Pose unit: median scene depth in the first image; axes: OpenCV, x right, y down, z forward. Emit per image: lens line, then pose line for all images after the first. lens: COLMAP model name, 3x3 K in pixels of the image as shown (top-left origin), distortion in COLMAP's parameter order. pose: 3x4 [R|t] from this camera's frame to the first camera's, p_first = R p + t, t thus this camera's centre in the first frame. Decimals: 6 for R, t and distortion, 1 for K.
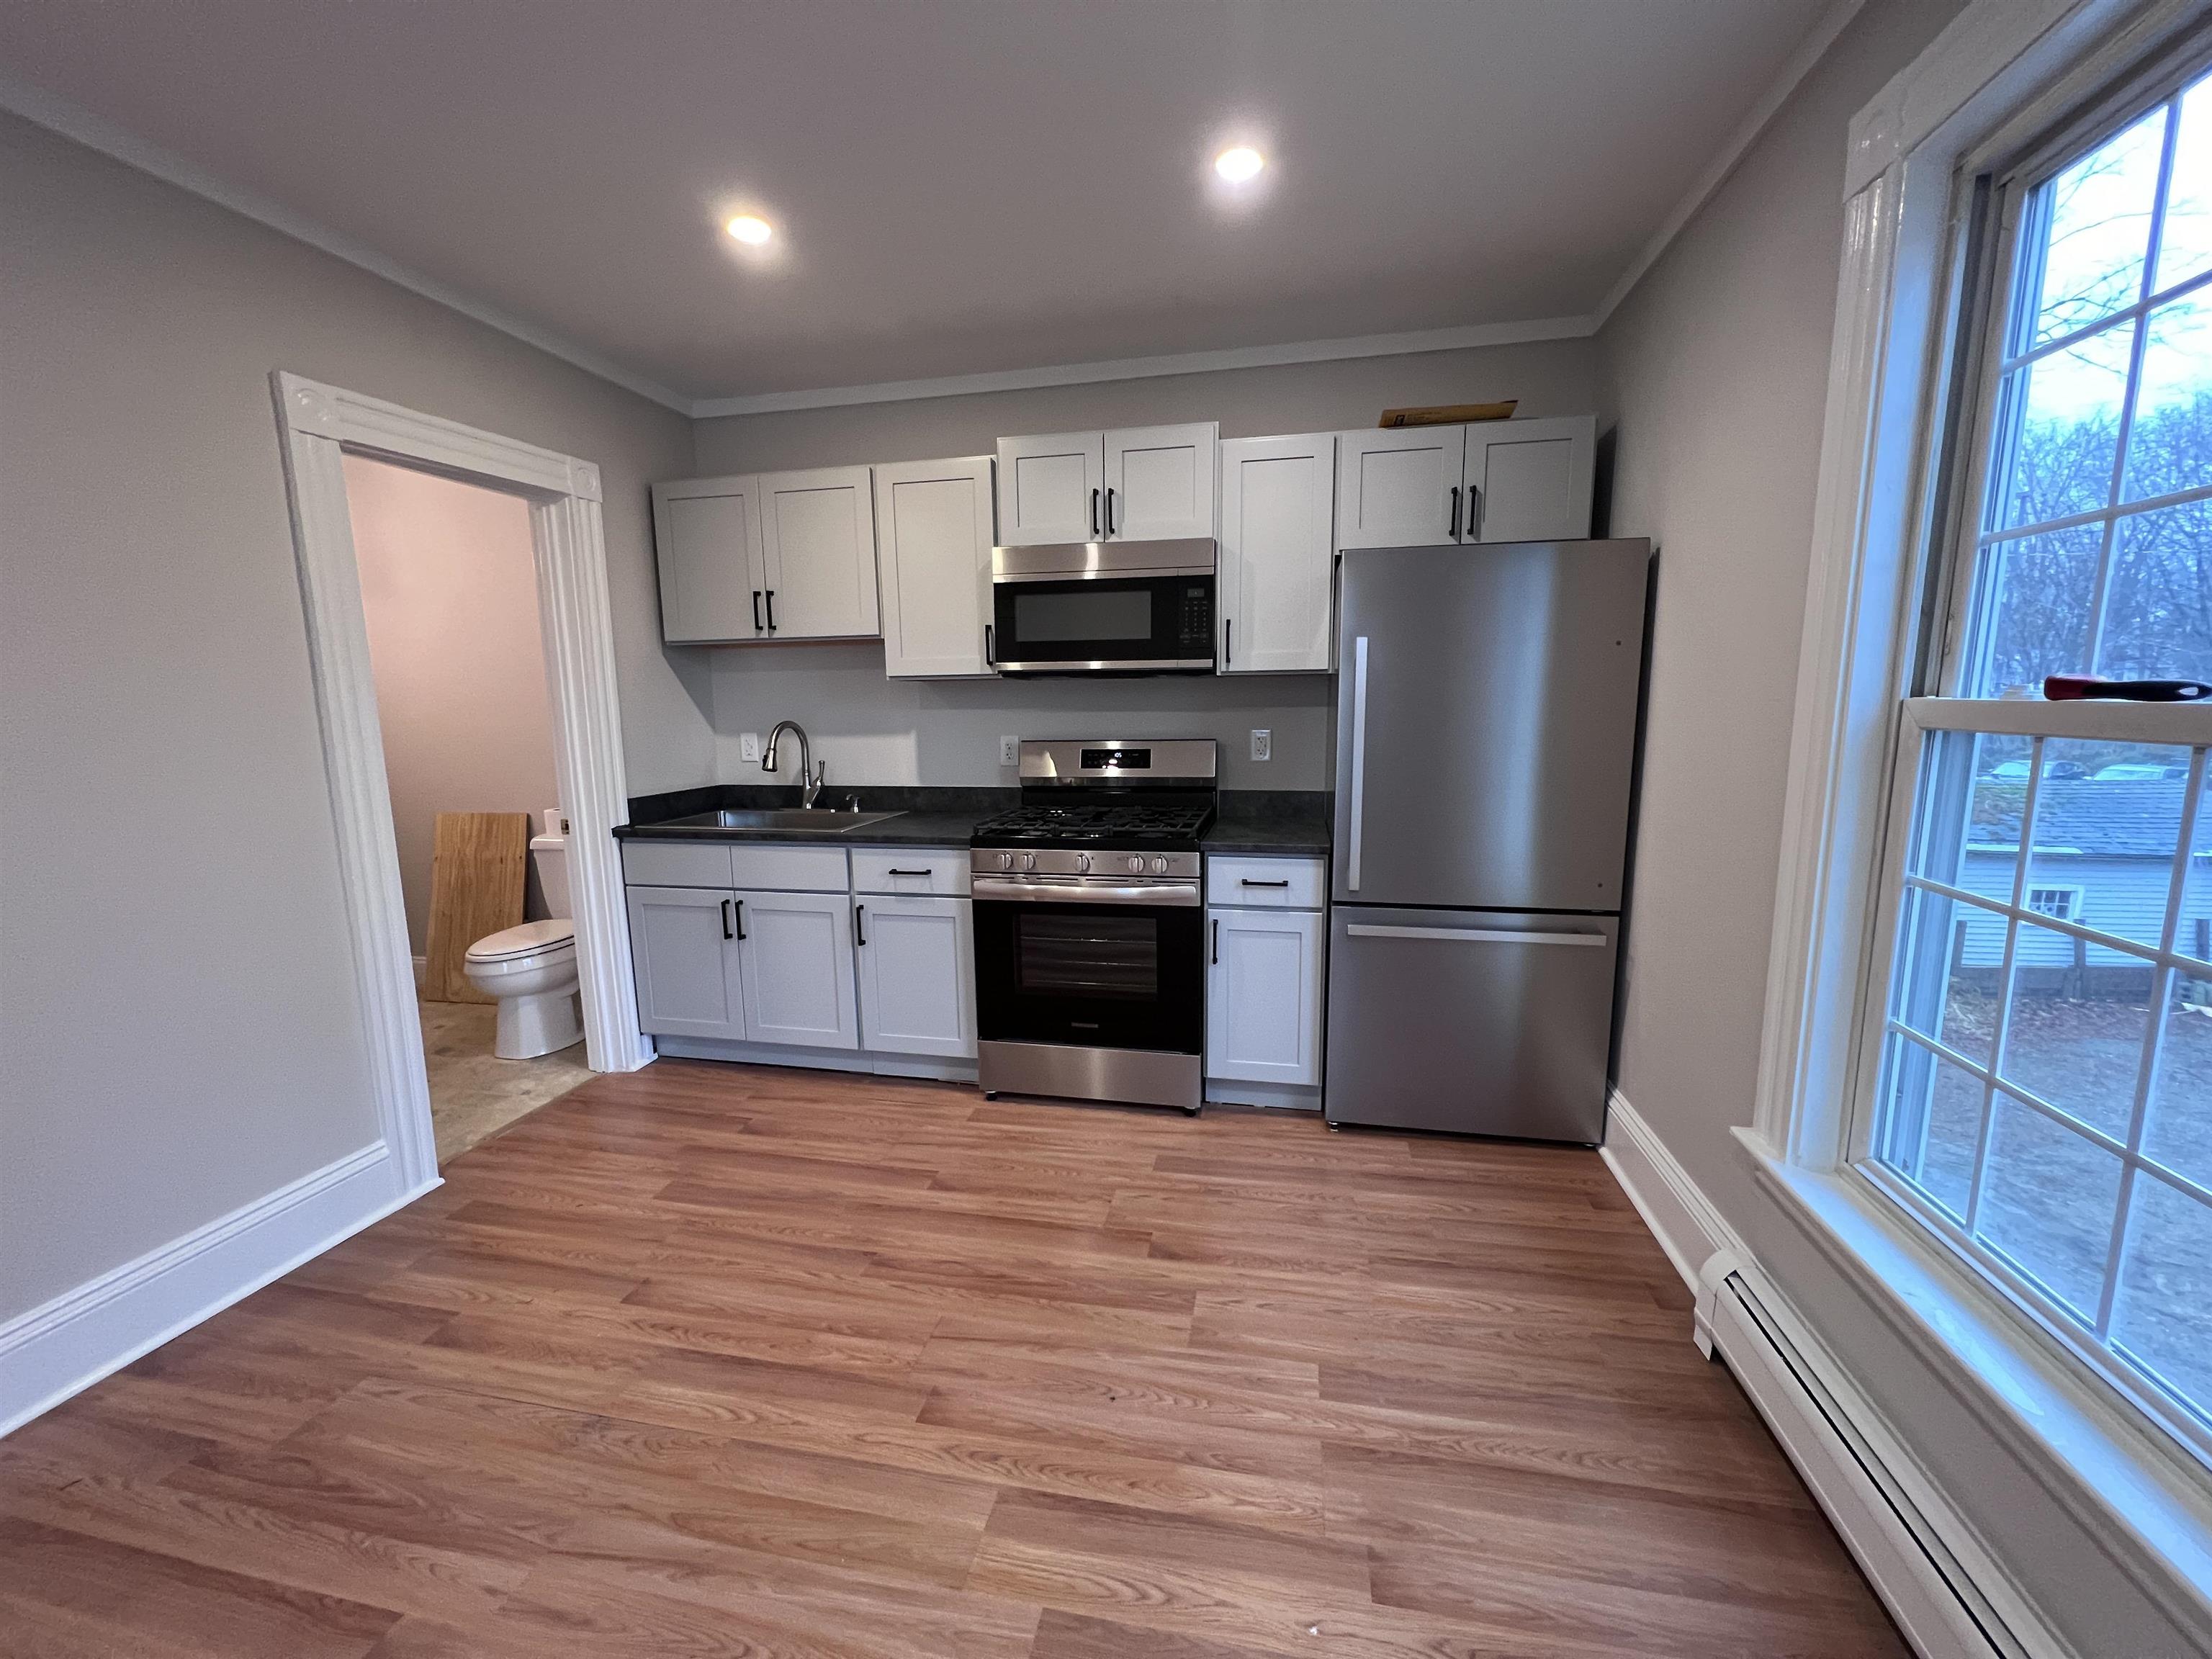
lens RADIAL K [[876.5, 0, 1107.7], [0, 876.5, 826.4], [0, 0, 1]] dist [0.003817, 0.000214]
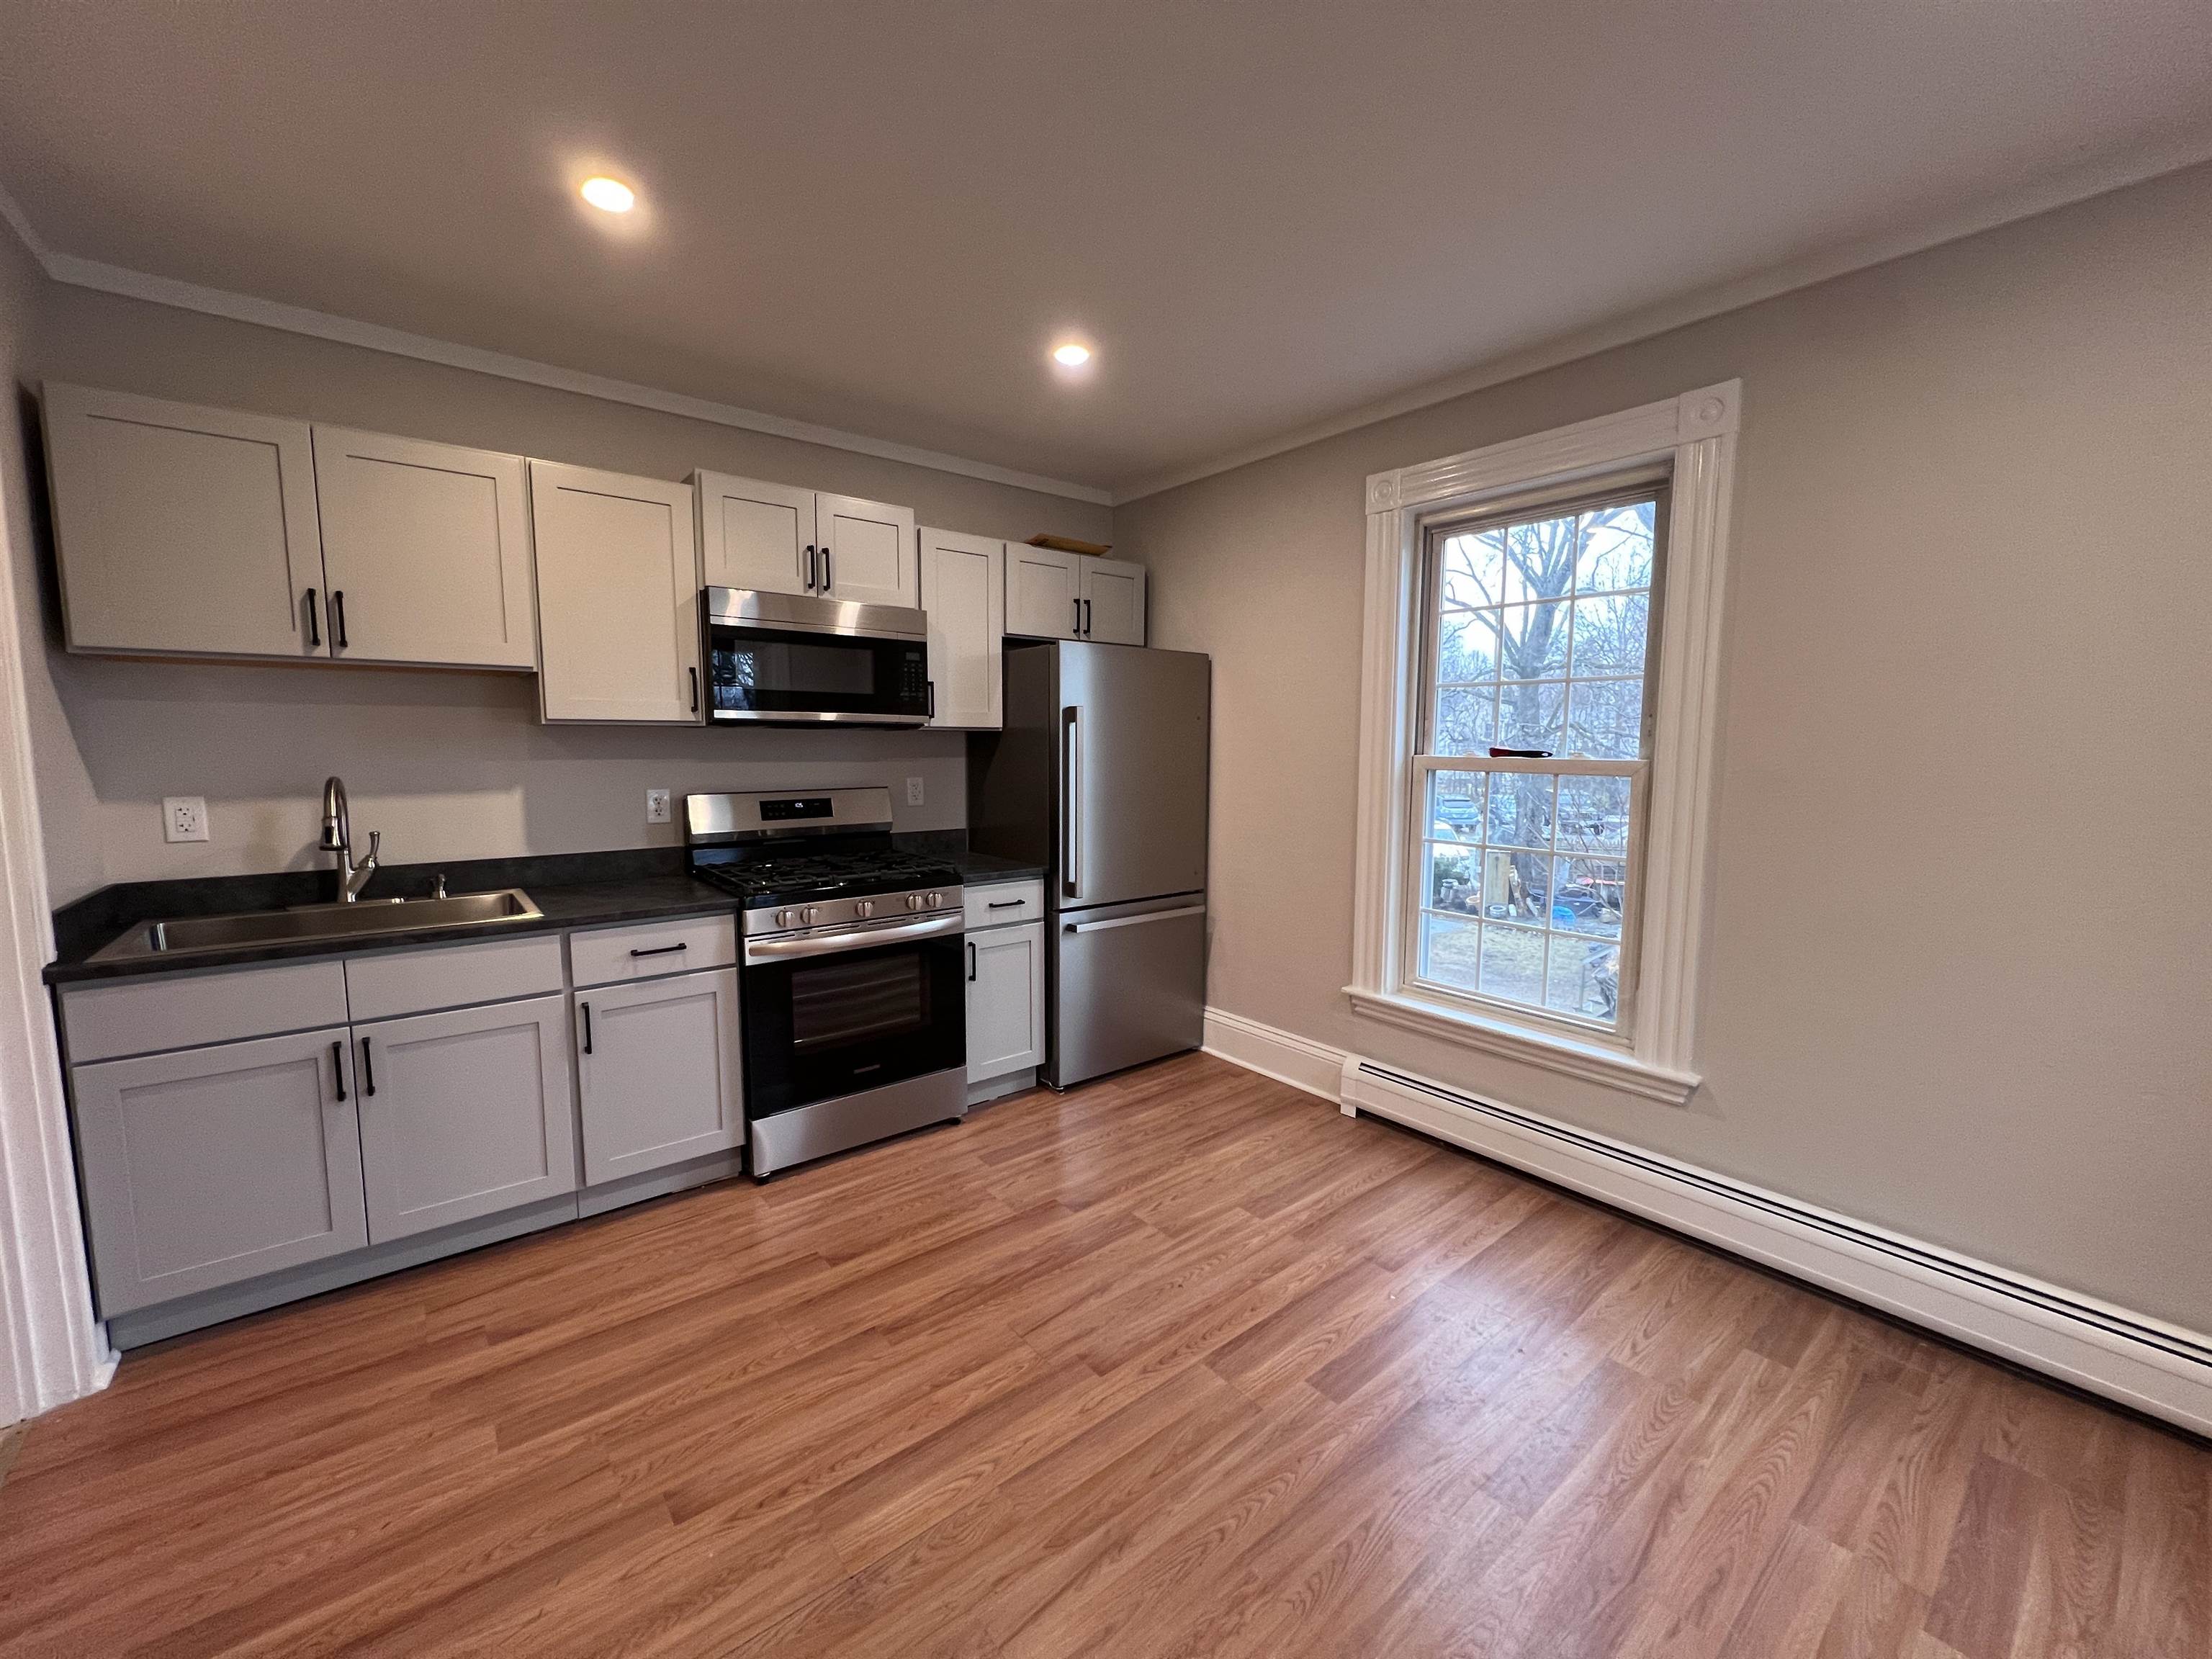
lens RADIAL K [[876.5, 0, 1099.8], [0, 876.5, 826.4], [0, 0, 1]] dist [0.003817, 0.000214]
pose [[0.637648, -0.059318, 0.768041, -0.650155], [0.100608, 0.994904, -0.006688, -0.019923], [-0.763730, 0.081536, 0.640366, 0.125579]]
